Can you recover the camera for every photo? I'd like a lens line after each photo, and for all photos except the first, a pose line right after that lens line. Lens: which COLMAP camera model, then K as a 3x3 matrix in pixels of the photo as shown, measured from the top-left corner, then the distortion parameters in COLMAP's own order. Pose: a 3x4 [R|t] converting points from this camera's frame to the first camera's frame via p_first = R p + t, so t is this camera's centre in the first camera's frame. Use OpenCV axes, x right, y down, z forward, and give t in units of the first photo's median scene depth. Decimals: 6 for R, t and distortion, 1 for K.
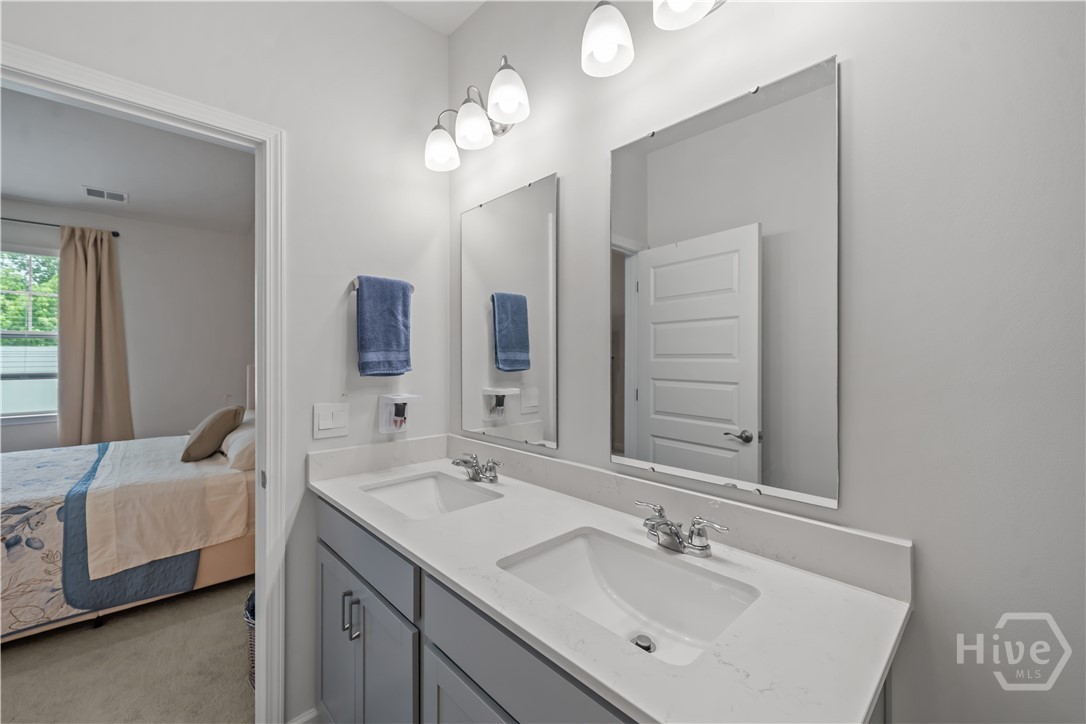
lens RADIAL K [[446.6, 0, 543.1], [0, 446.6, 354.1], [0, 0, 1]] dist [-0.001629, -0.000336]
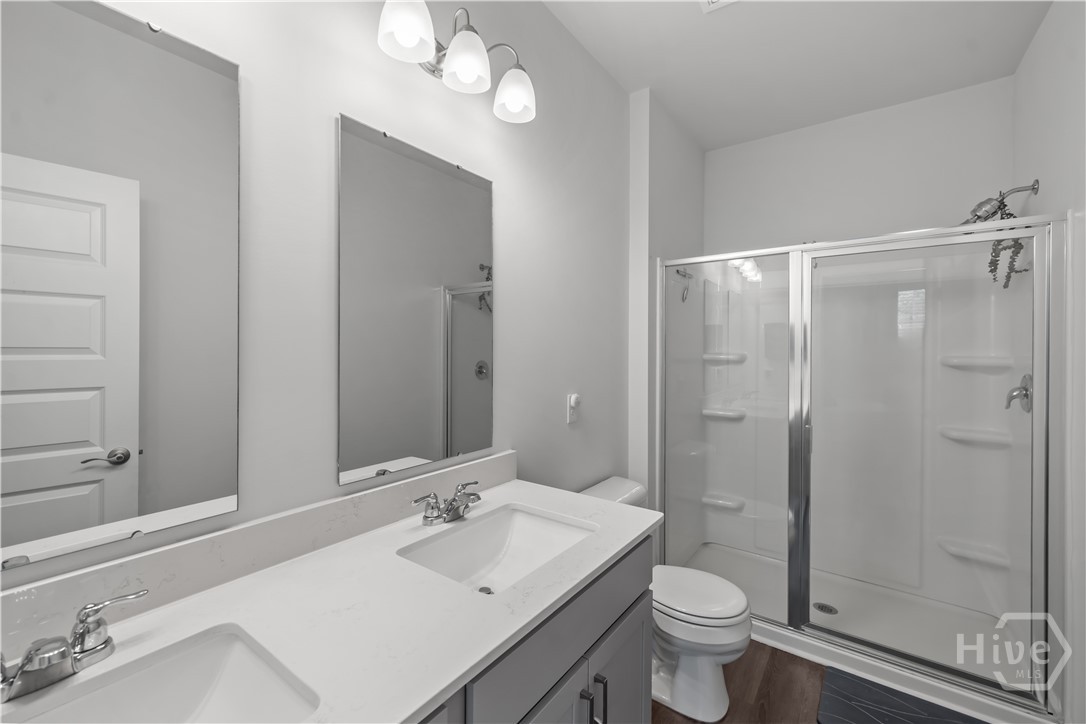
lens RADIAL K [[438.8, 0, 538.5], [0, 438.8, 348.7], [0, 0, 1]] dist [0.010738, 0.000032]
pose [[-0.171026, 0.026801, 0.984902, -0.803521], [0.002225, 0.999638, -0.026815, 0.012611], [-0.985264, -0.002395, -0.171024, 0.861417]]
